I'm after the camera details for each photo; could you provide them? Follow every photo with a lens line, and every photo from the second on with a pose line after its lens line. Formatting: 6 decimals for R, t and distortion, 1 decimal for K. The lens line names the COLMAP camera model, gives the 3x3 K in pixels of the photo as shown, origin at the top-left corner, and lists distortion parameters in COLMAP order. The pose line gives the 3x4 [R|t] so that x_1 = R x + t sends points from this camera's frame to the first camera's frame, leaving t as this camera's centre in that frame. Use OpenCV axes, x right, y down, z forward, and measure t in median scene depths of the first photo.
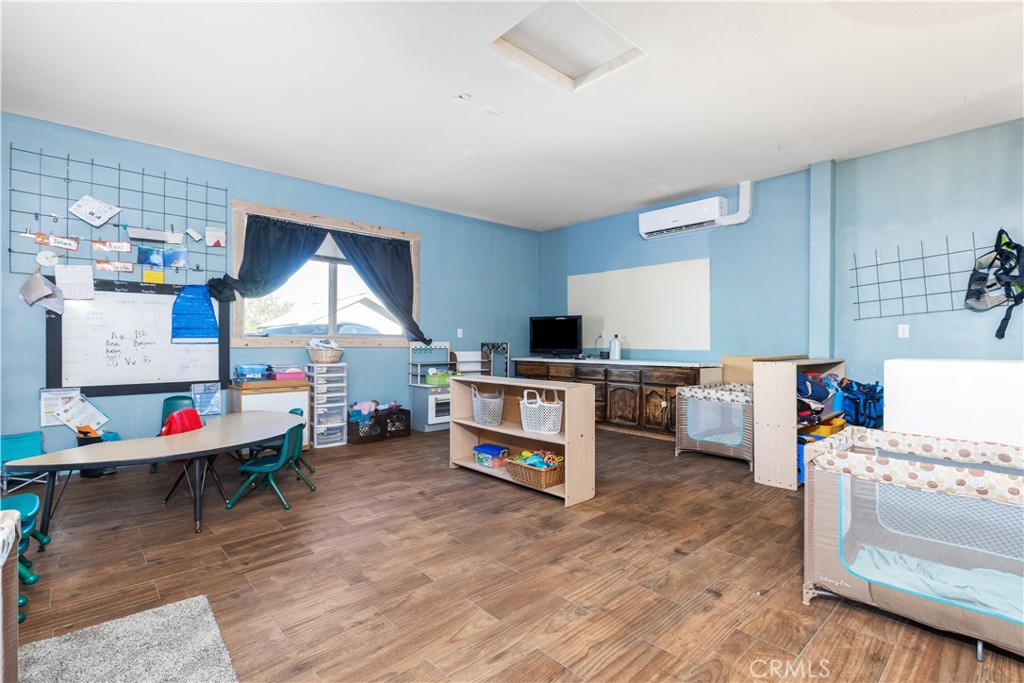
lens RADIAL K [[467.6, 0, 513.6], [0, 467.6, 343.8], [0, 0, 1]] dist [0.005078, 0.000020]
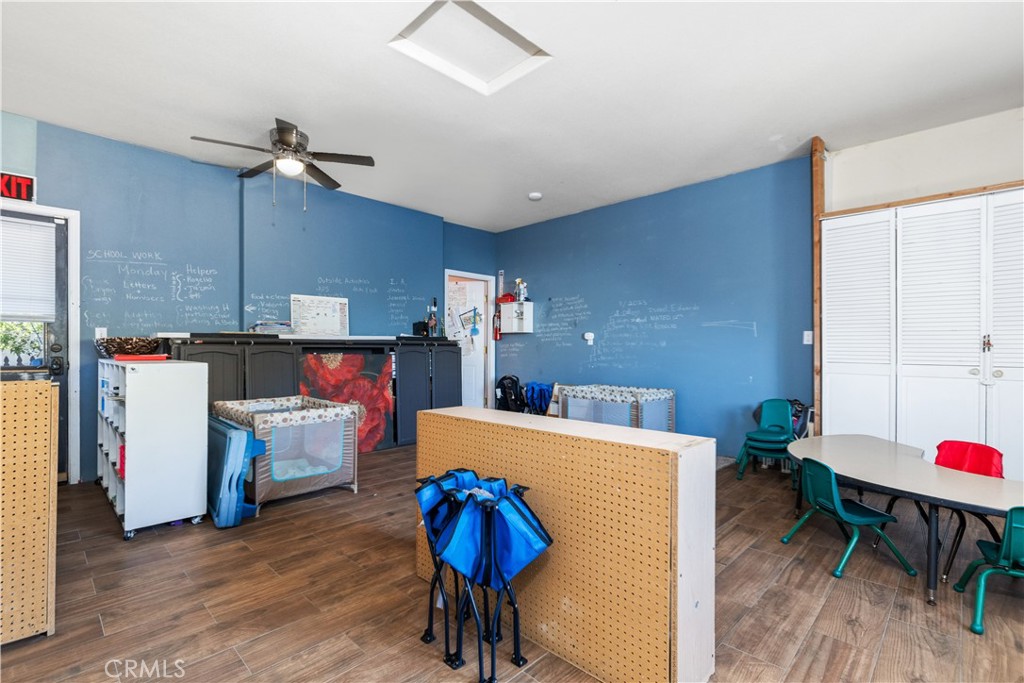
lens RADIAL K [[467.6, 0, 510.1], [0, 467.6, 345.2], [0, 0, 1]] dist [0.005078, 0.000020]
pose [[-0.998847, -0.004608, -0.047787, 0.078599], [-0.004445, 0.999984, -0.003521, -0.011721], [0.047802, -0.003305, -0.998851, 1.958562]]
